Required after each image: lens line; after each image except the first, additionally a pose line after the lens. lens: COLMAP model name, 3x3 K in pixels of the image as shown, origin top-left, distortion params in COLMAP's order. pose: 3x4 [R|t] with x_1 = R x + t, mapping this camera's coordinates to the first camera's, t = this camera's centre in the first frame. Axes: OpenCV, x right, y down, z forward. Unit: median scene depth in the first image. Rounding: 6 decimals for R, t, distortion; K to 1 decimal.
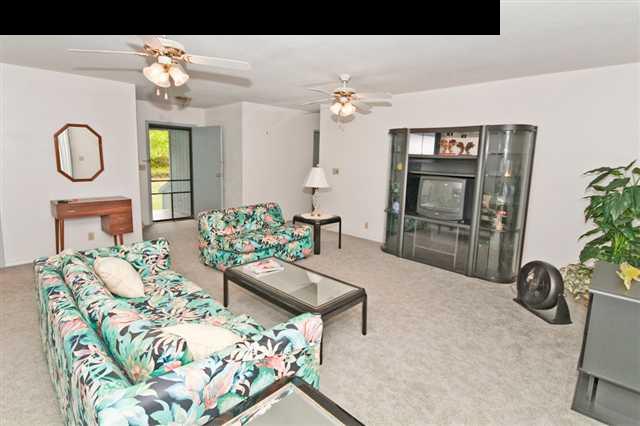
lens RADIAL K [[319.5, 0, 320.8], [0, 319.5, 197.7], [0, 0, 1]] dist [0.001152, -0.001113]
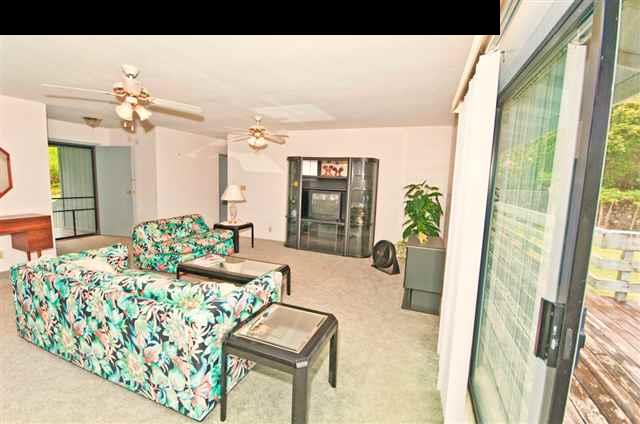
lens RADIAL K [[303.2, 0, 319.4], [0, 303.2, 211.7], [0, 0, 1]] dist [-0.013904, -0.000160]
pose [[0.916845, -0.035339, 0.397677, -0.211156], [0.038097, 0.999274, 0.000966, 0.028632], [-0.397422, 0.014265, 0.917525, -0.273998]]
